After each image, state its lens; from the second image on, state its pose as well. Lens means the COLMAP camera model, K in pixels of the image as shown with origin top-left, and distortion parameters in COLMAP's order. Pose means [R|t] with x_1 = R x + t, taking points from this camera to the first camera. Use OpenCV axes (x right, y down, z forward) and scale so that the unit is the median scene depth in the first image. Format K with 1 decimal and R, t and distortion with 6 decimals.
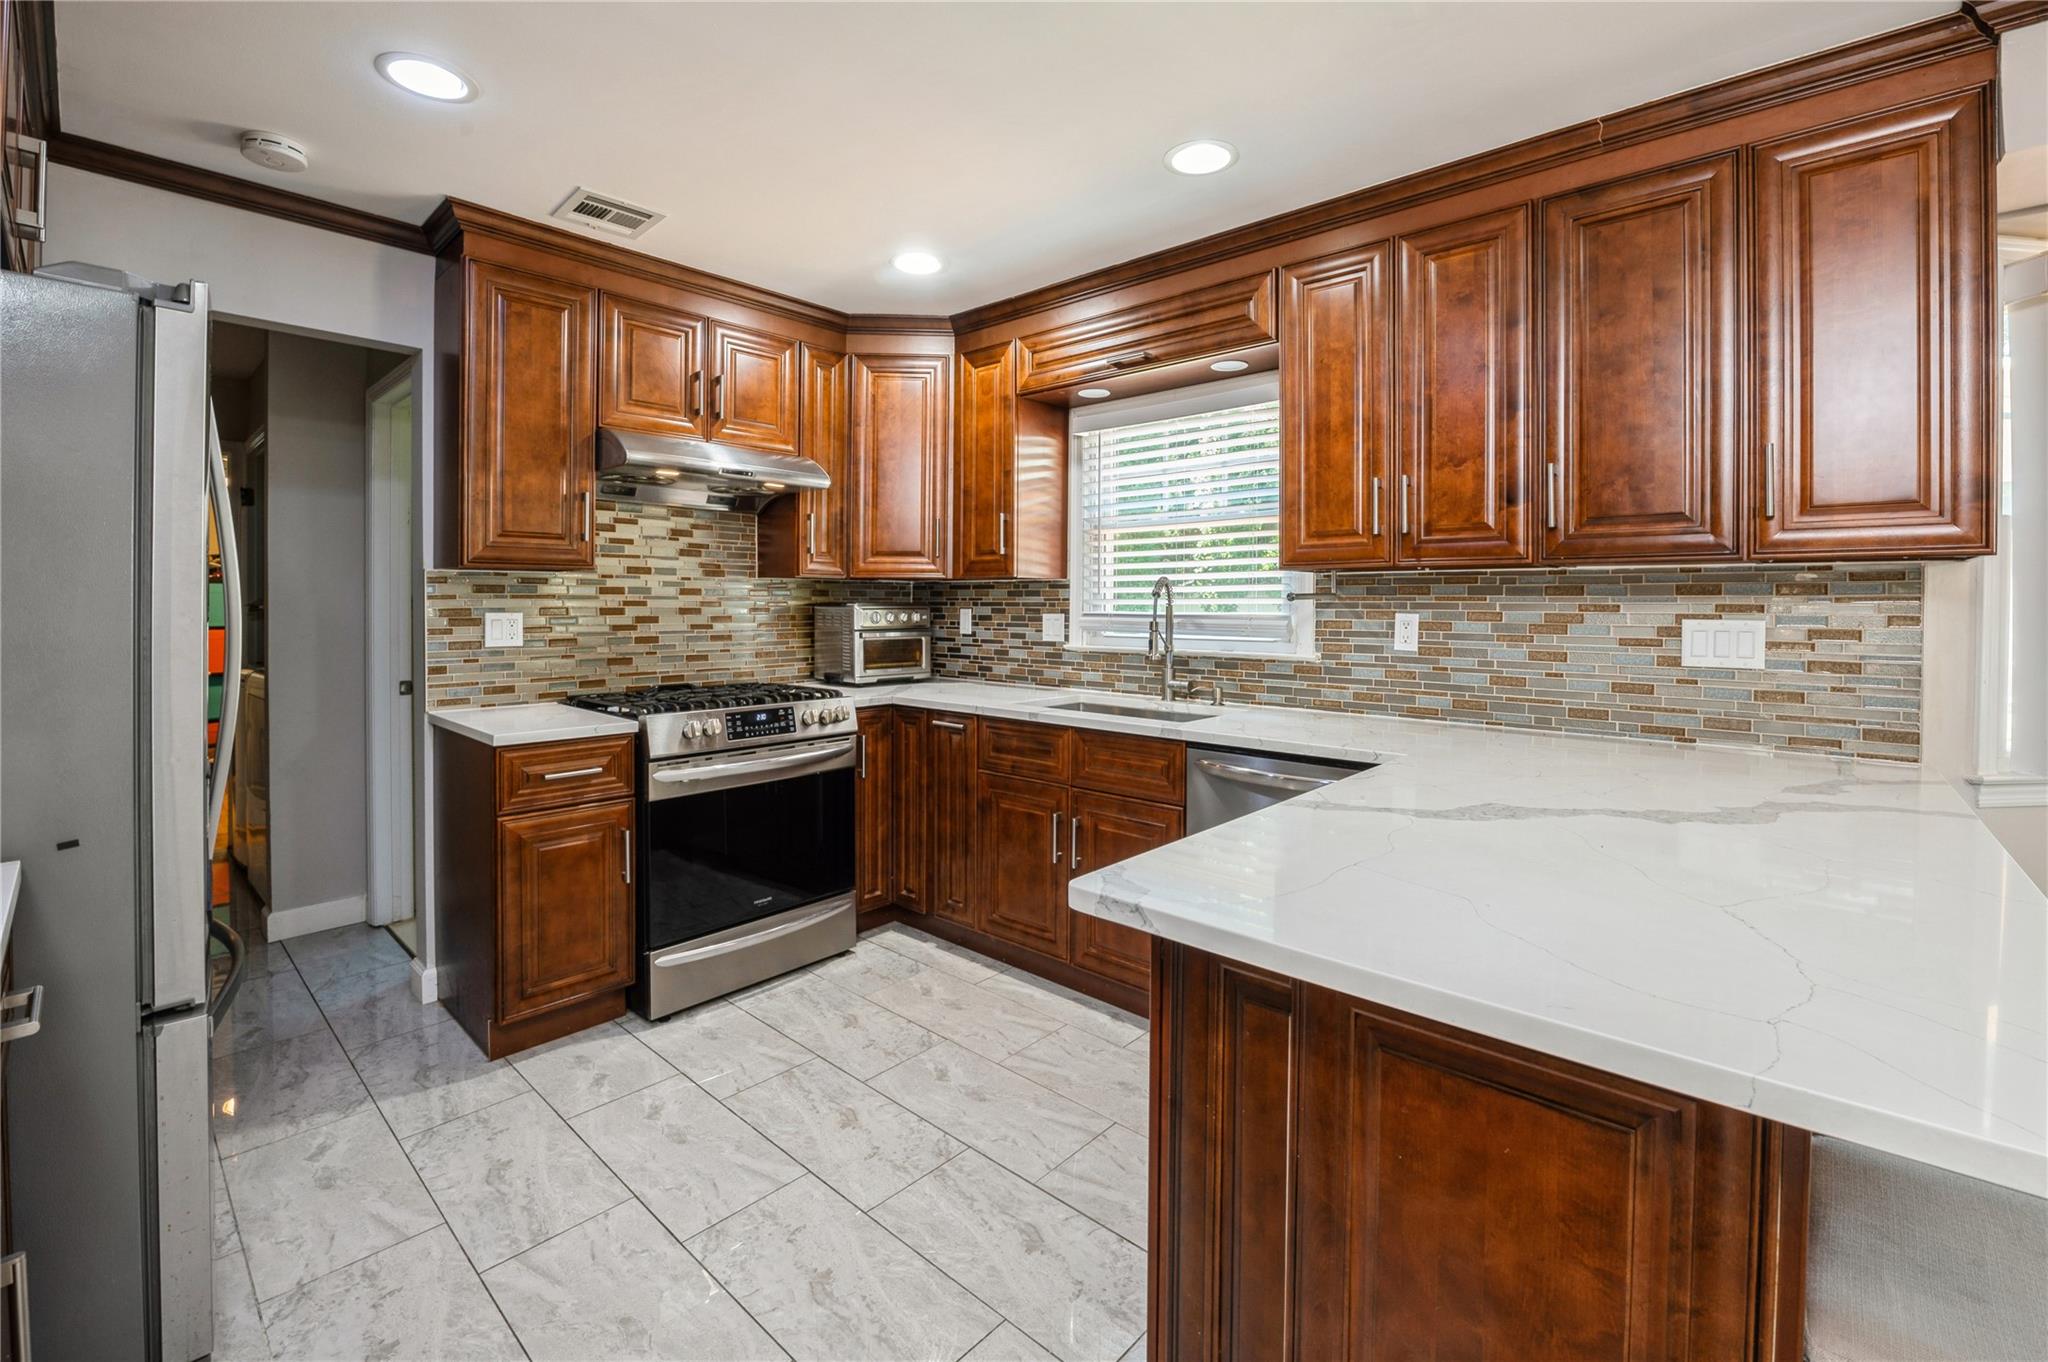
lens RADIAL K [[874.2, 0, 1036.9], [0, 874.2, 619.4], [0, 0, 1]] dist [-0.023475, -0.000112]
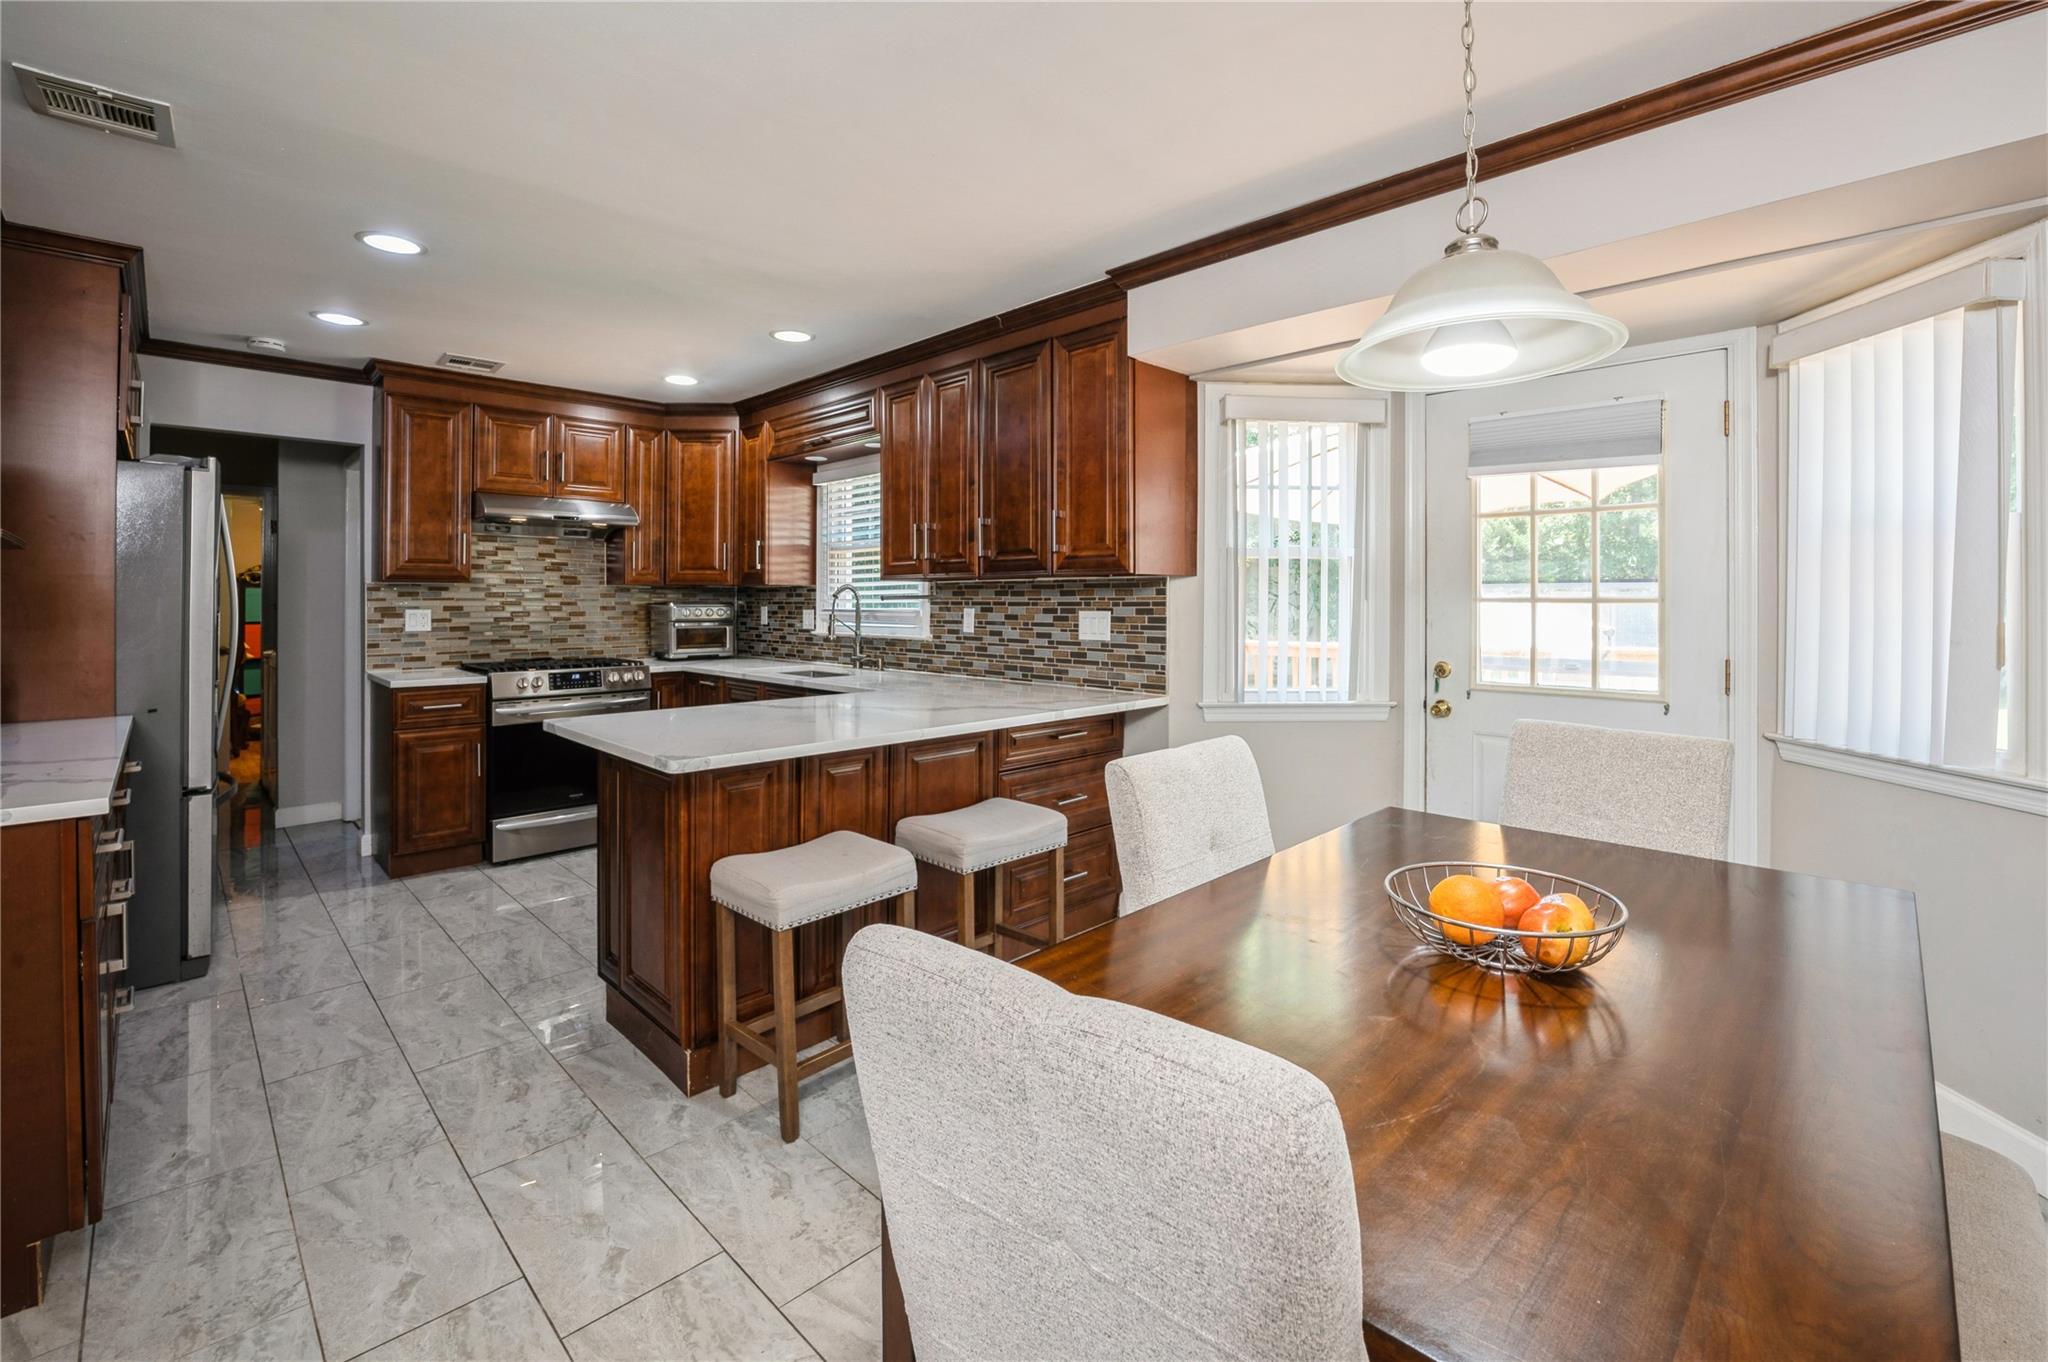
lens RADIAL K [[874.2, 0, 1032.0], [0, 874.2, 605.6], [0, 0, 1]] dist [-0.023475, -0.000112]
pose [[0.998804, -0.002912, -0.048815, 0.574849], [0.002167, 0.999880, -0.015319, 0.011694], [0.048853, 0.015195, 0.998690, -0.508370]]
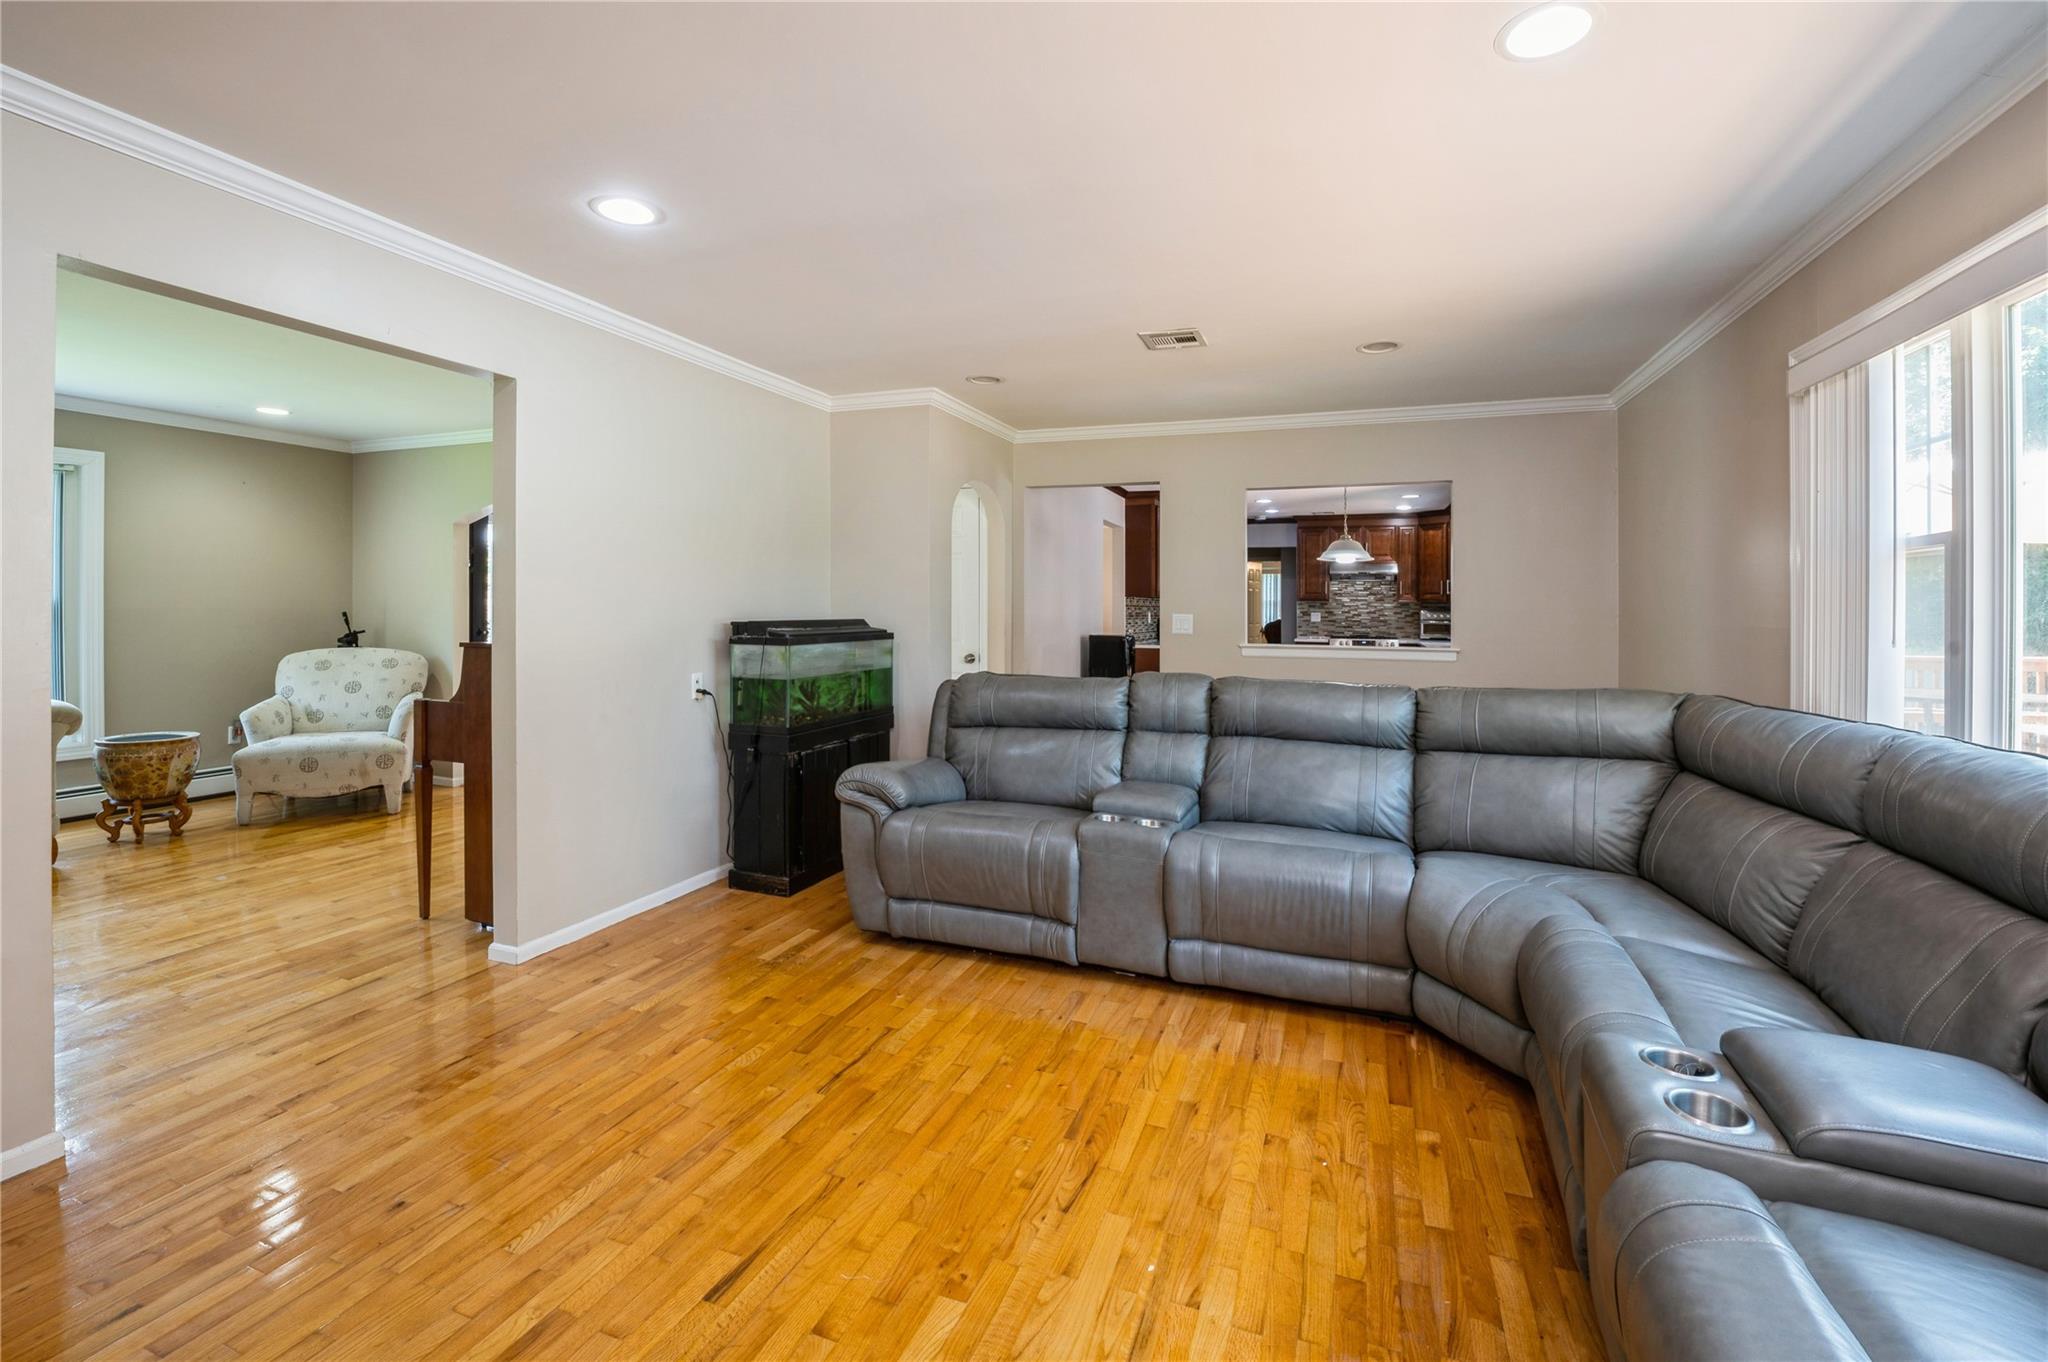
lens RADIAL K [[874.2, 0, 1024.3], [0, 874.2, 603.2], [0, 0, 1]] dist [-0.023475, -0.000112]
pose [[0.354990, 0.001675, -0.934868, 2.534762], [-0.016908, 0.999846, -0.004629, -0.009334], [0.934717, 0.017451, 0.354964, -1.568353]]
